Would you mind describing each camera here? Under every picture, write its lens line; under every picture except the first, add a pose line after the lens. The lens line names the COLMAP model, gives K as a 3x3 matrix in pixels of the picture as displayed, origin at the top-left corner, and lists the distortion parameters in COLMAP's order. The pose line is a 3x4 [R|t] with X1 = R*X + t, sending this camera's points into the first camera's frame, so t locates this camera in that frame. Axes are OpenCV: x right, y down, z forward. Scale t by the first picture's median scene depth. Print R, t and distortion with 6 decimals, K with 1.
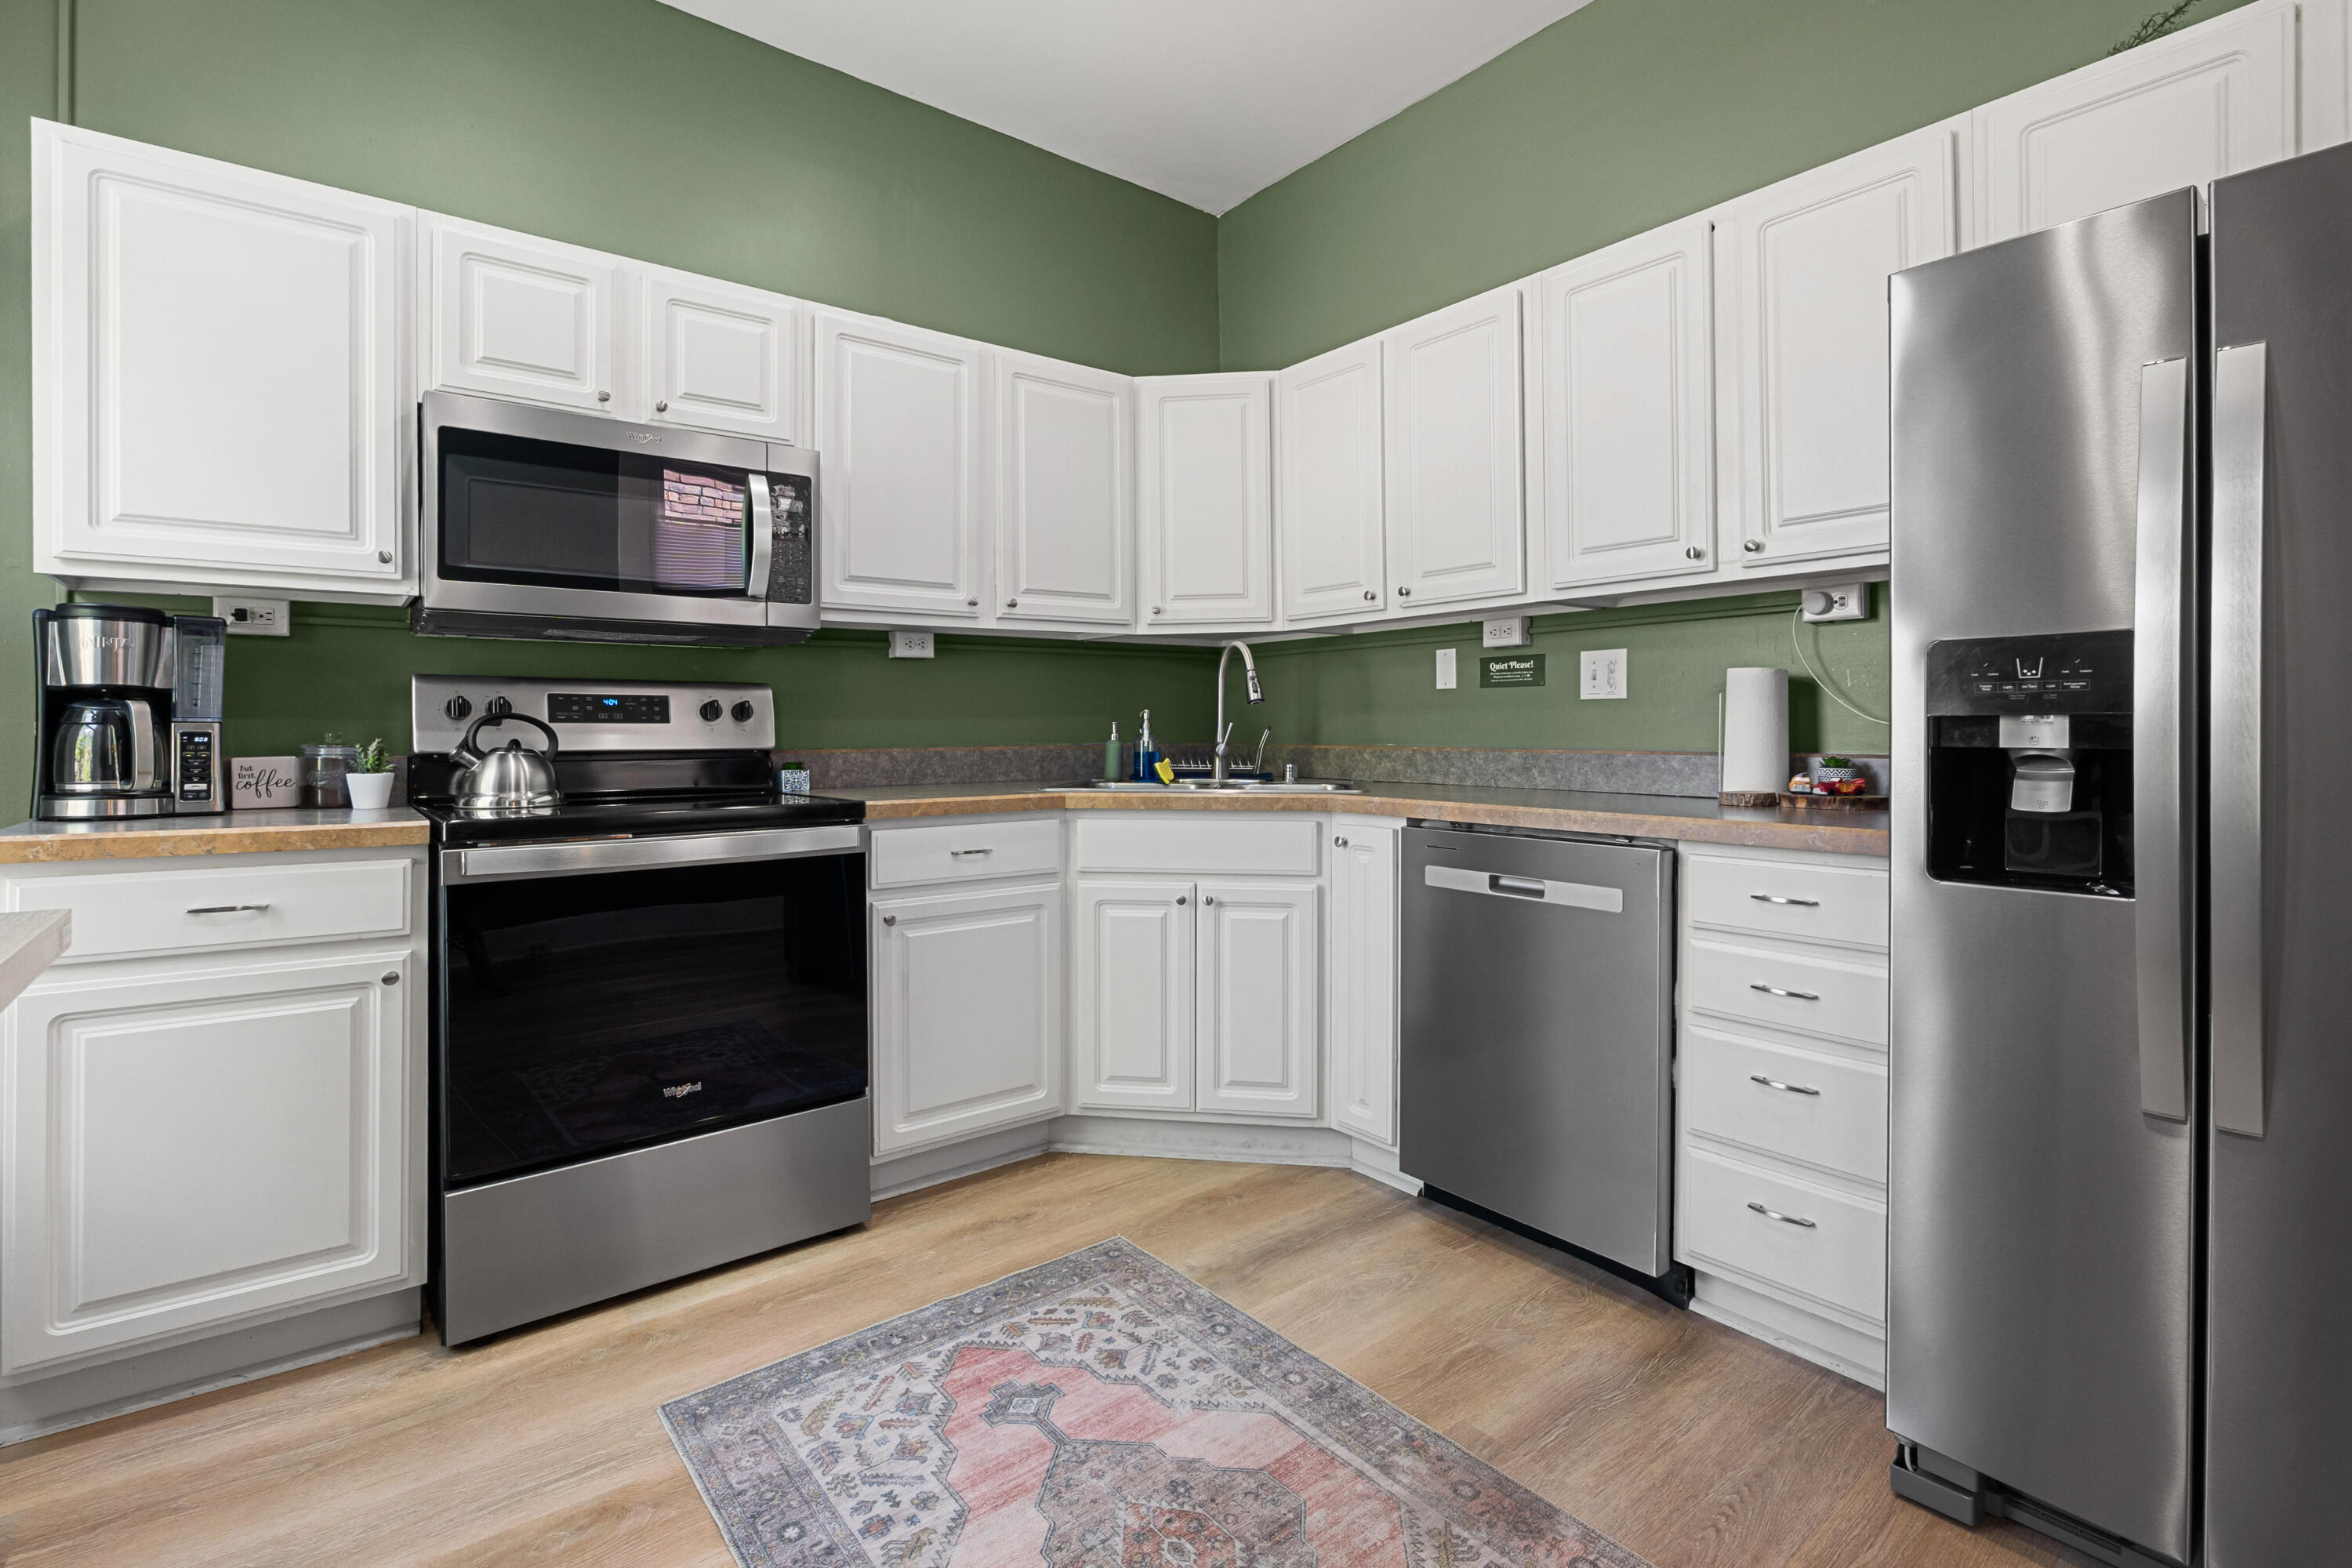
lens RADIAL K [[1071.8, 0, 1184.8], [0, 1071.8, 736.6], [0, 0, 1]] dist [-0.019321, 0.003505]
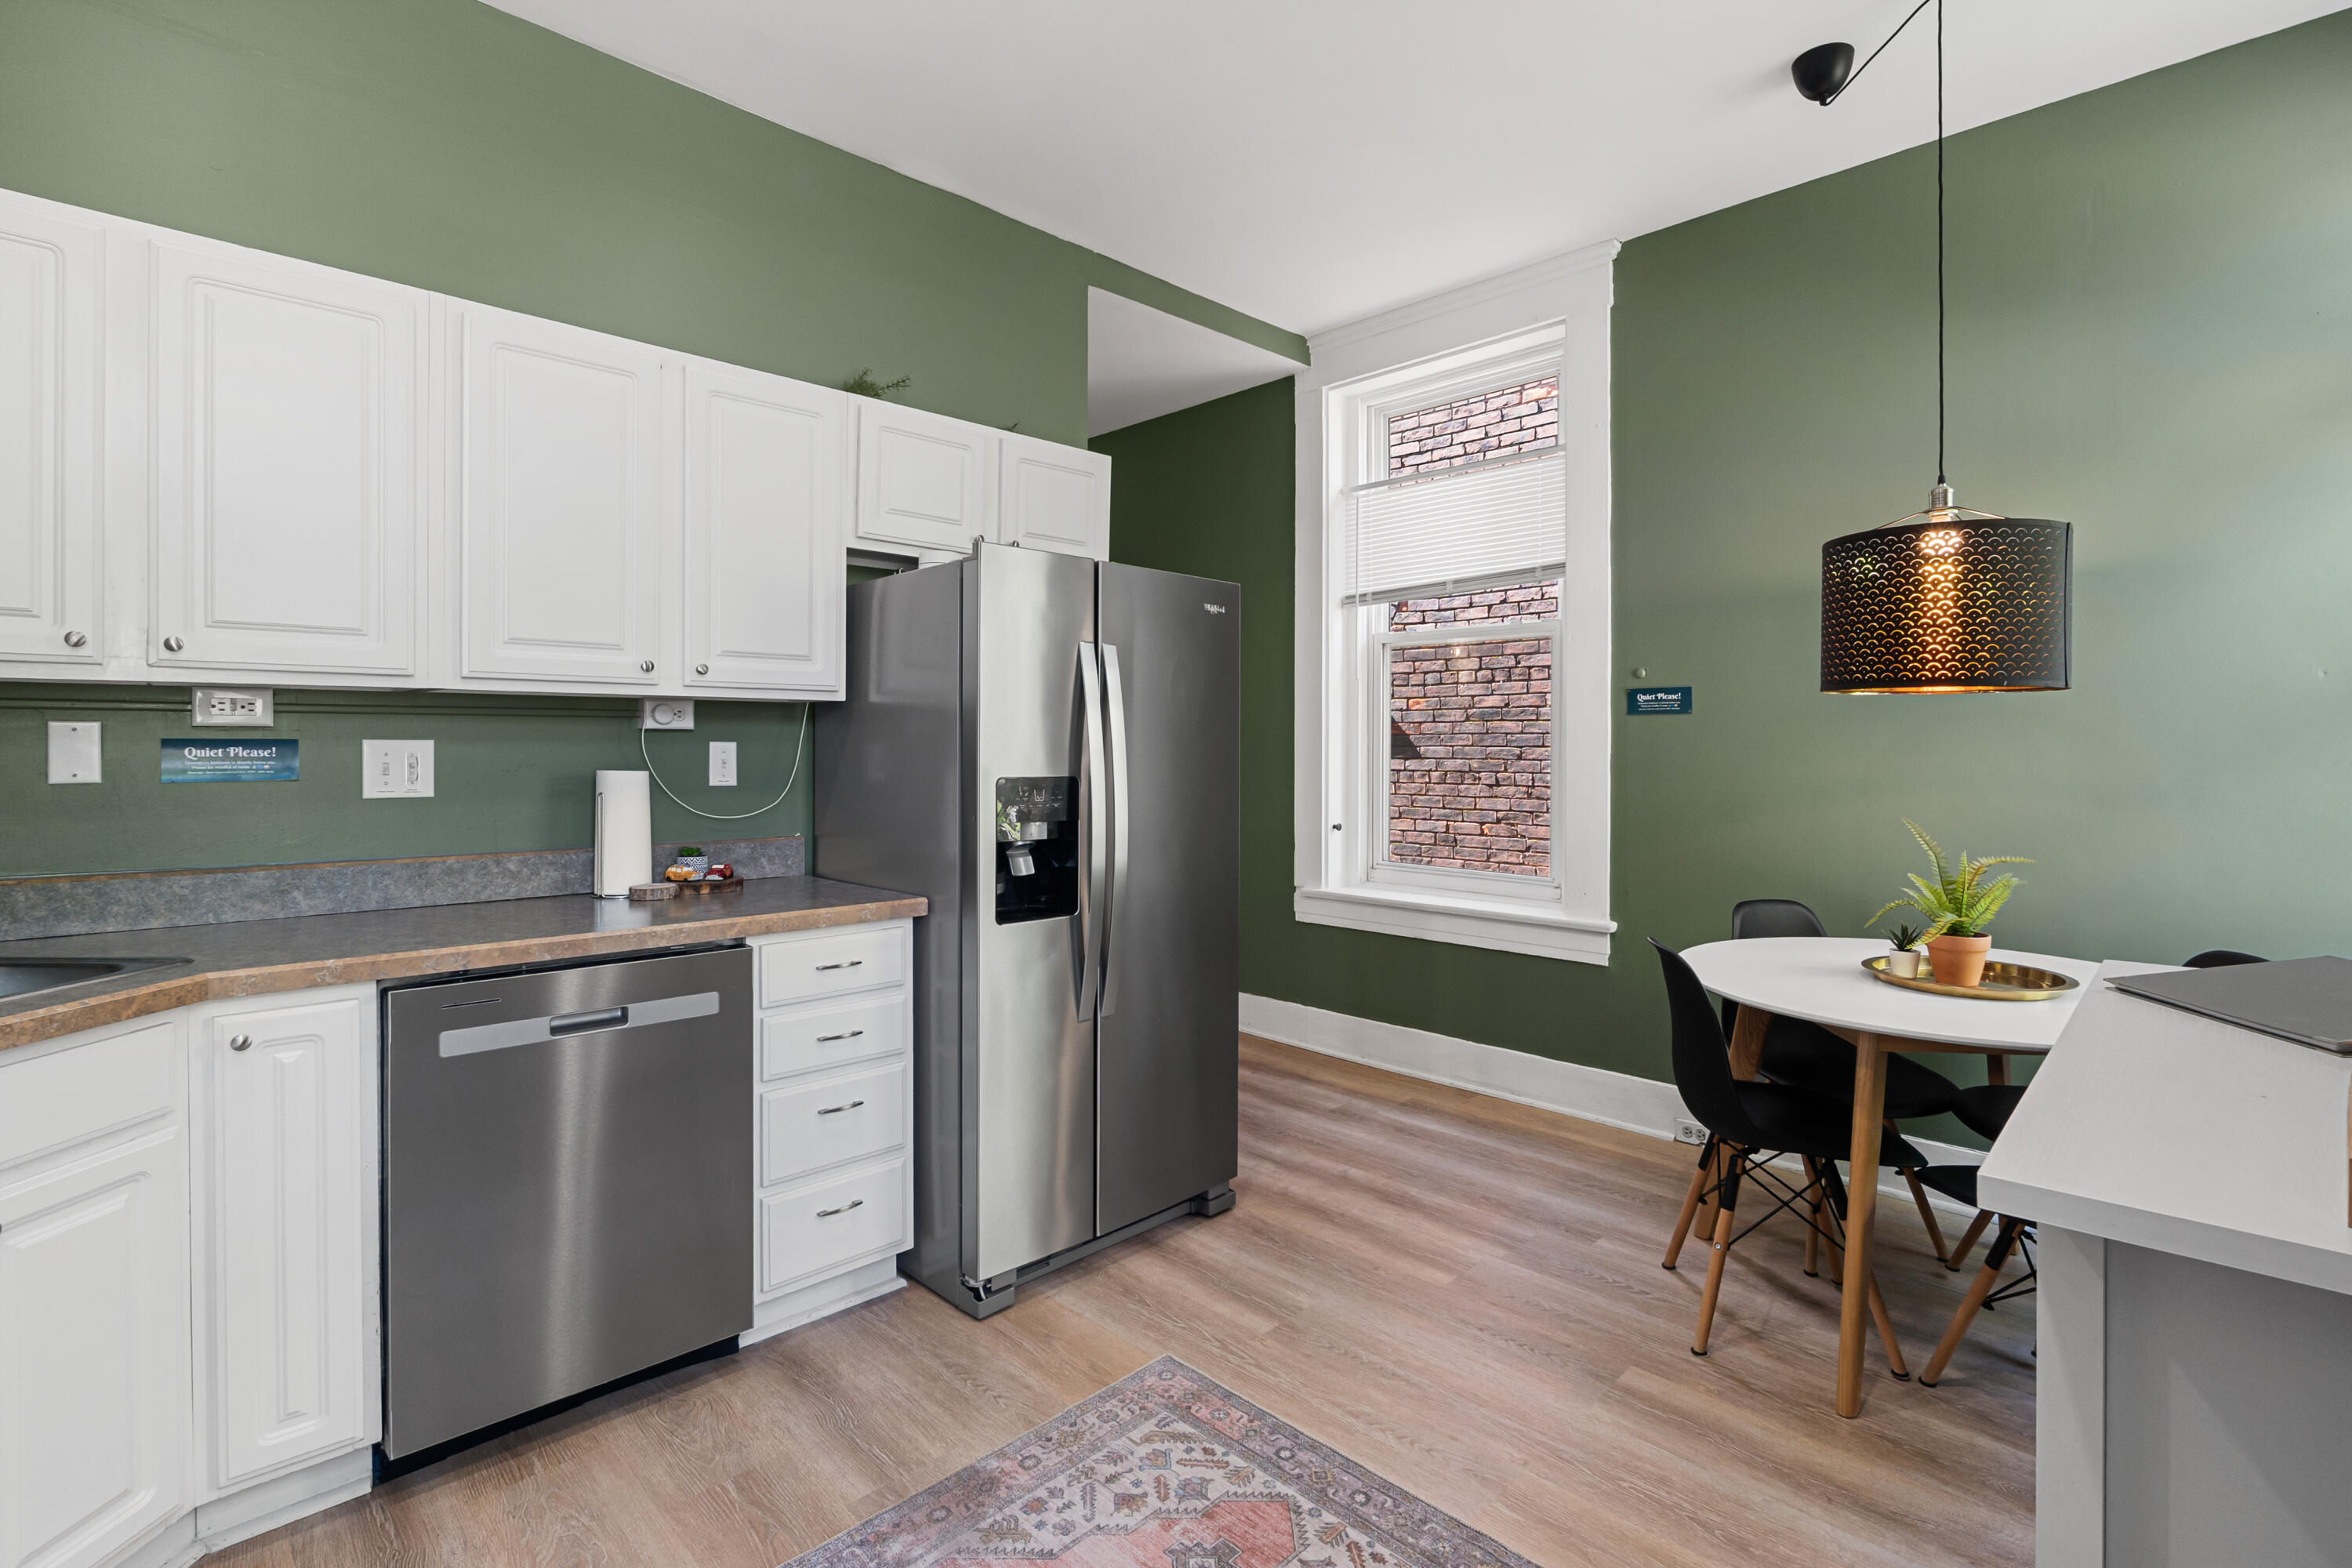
lens RADIAL K [[1071.8, 0, 1175.9], [0, 1071.8, 747.7], [0, 0, 1]] dist [-0.019321, 0.003505]
pose [[-0.095532, -0.000658, 0.995426, -0.642341], [0.004998, 0.999987, 0.001141, -0.092186], [-0.995414, 0.005084, -0.095528, 0.592088]]
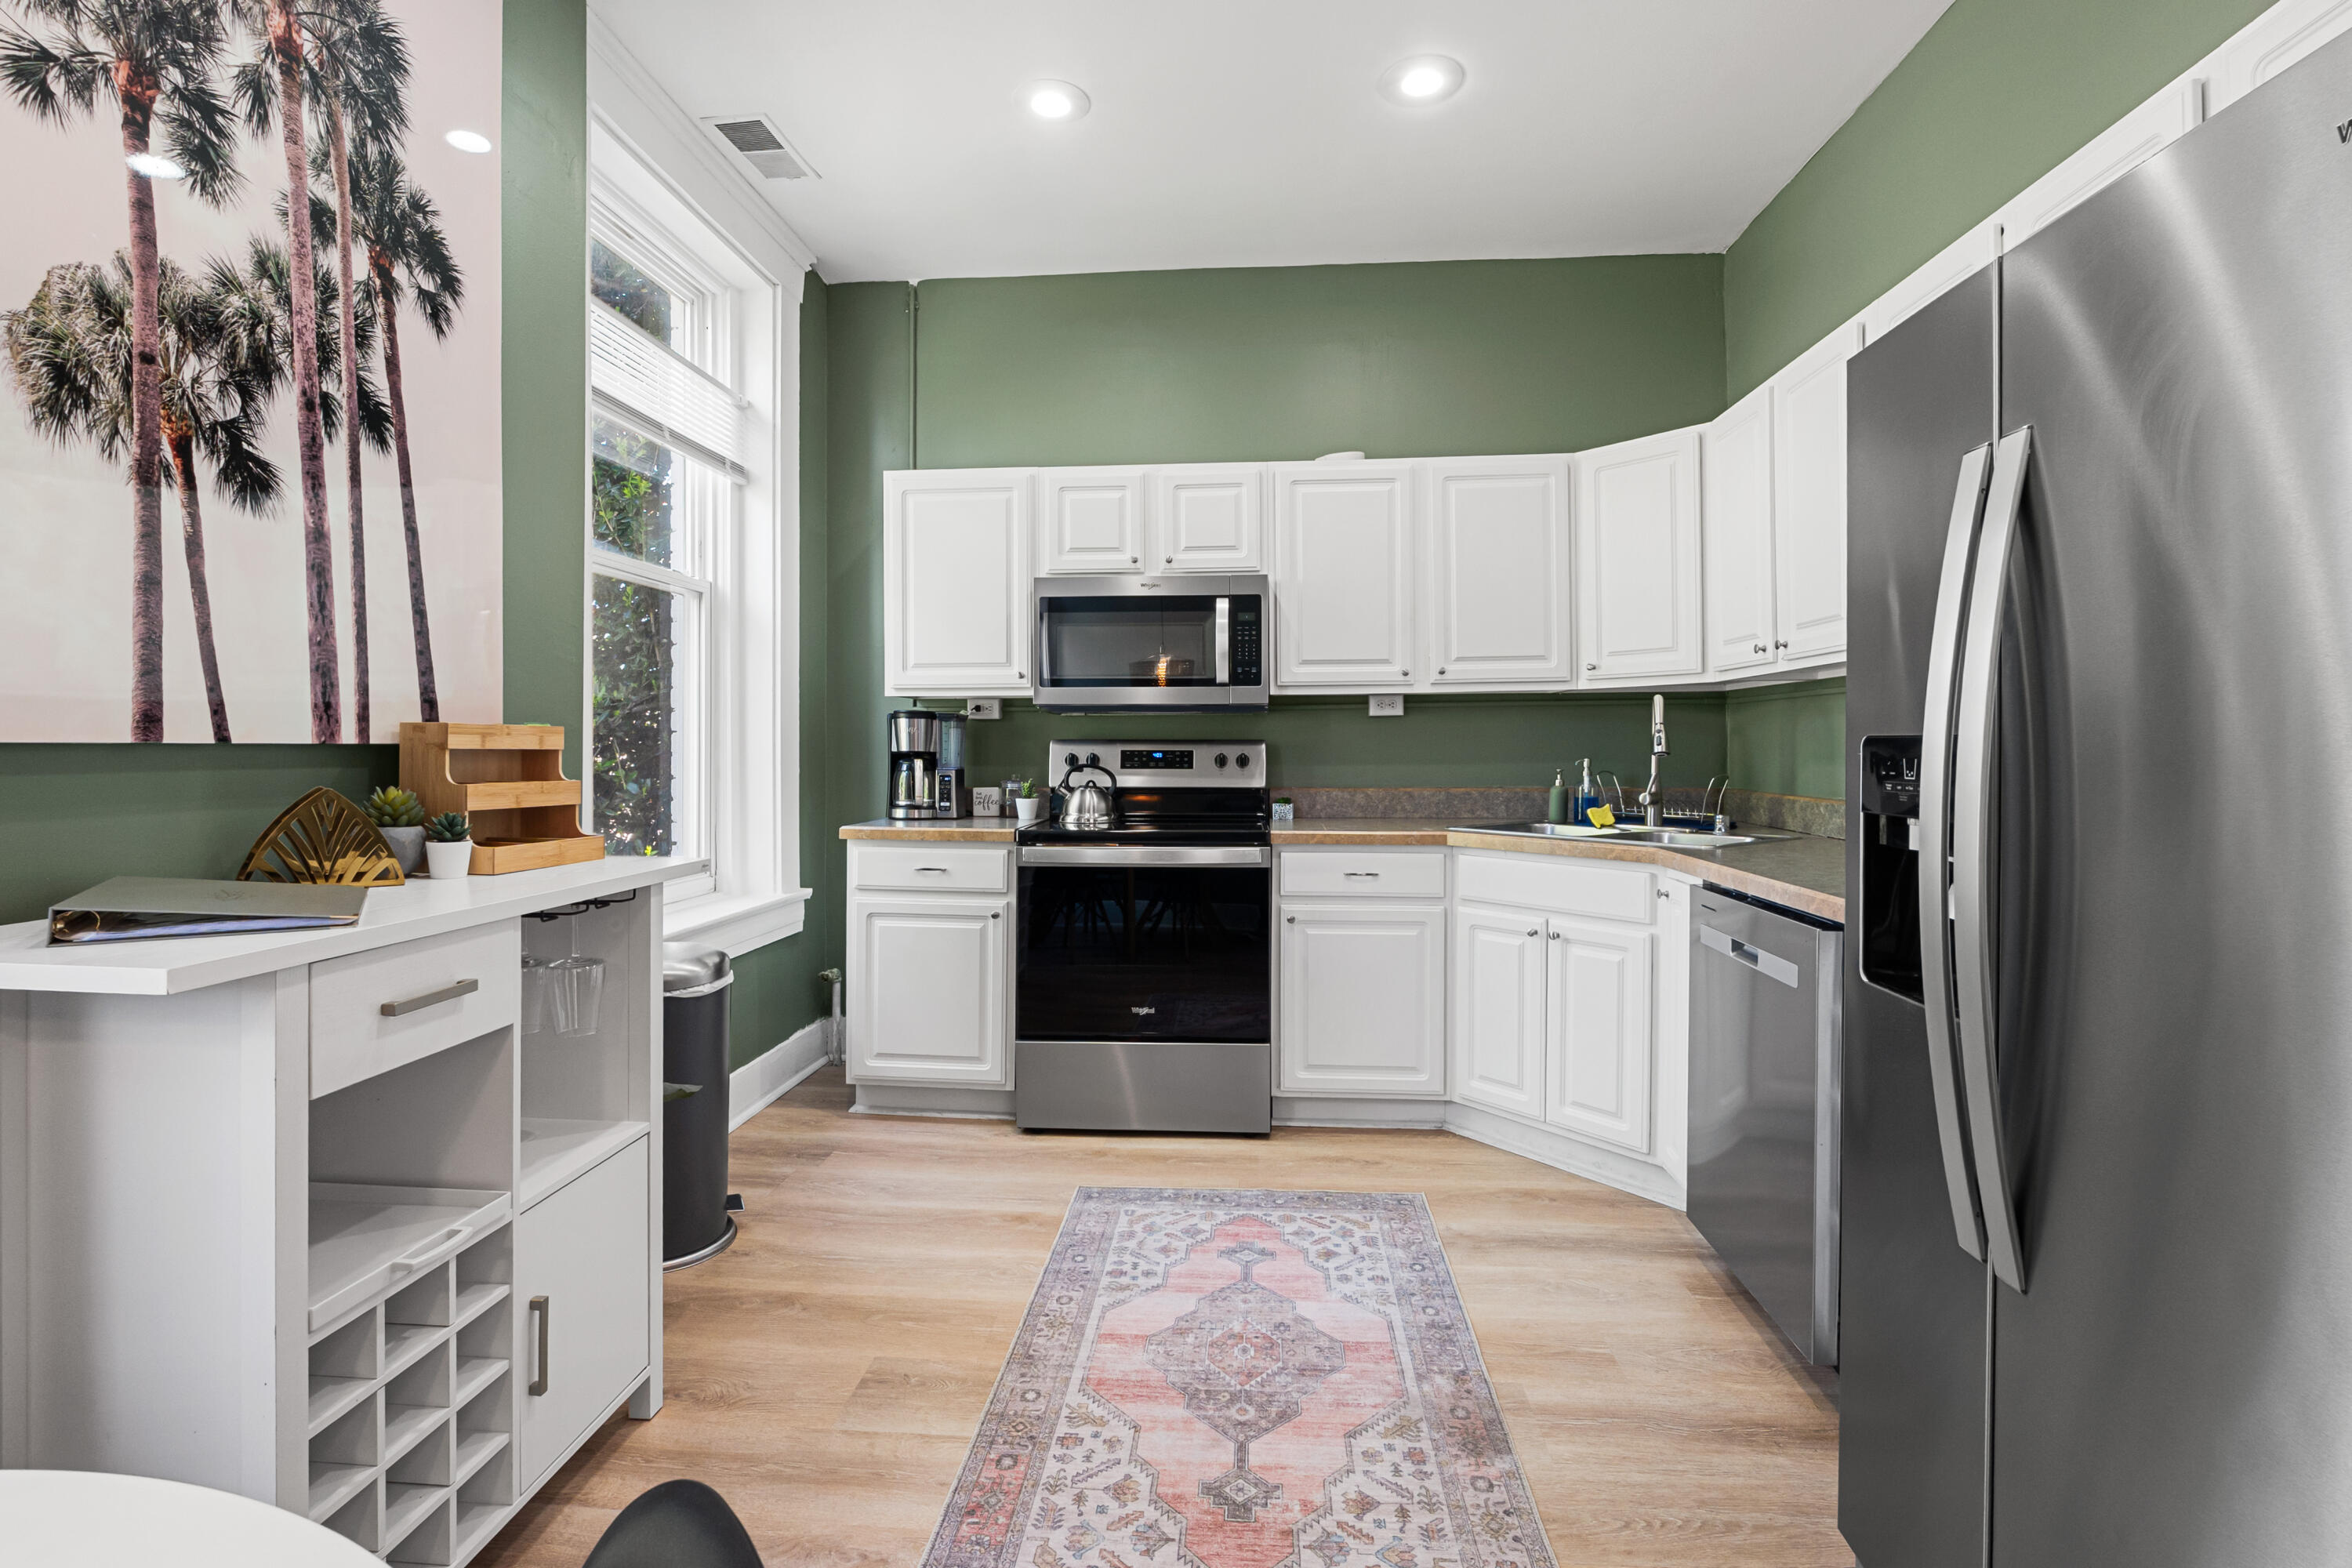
lens RADIAL K [[1071.8, 0, 1194.6], [0, 1071.8, 760.0], [0, 0, 1]] dist [-0.019321, 0.003505]
pose [[0.734823, 0.012336, -0.678146, 0.610381], [-0.006481, 0.999917, 0.011167, -0.049726], [0.678227, -0.003810, 0.734842, -0.091639]]
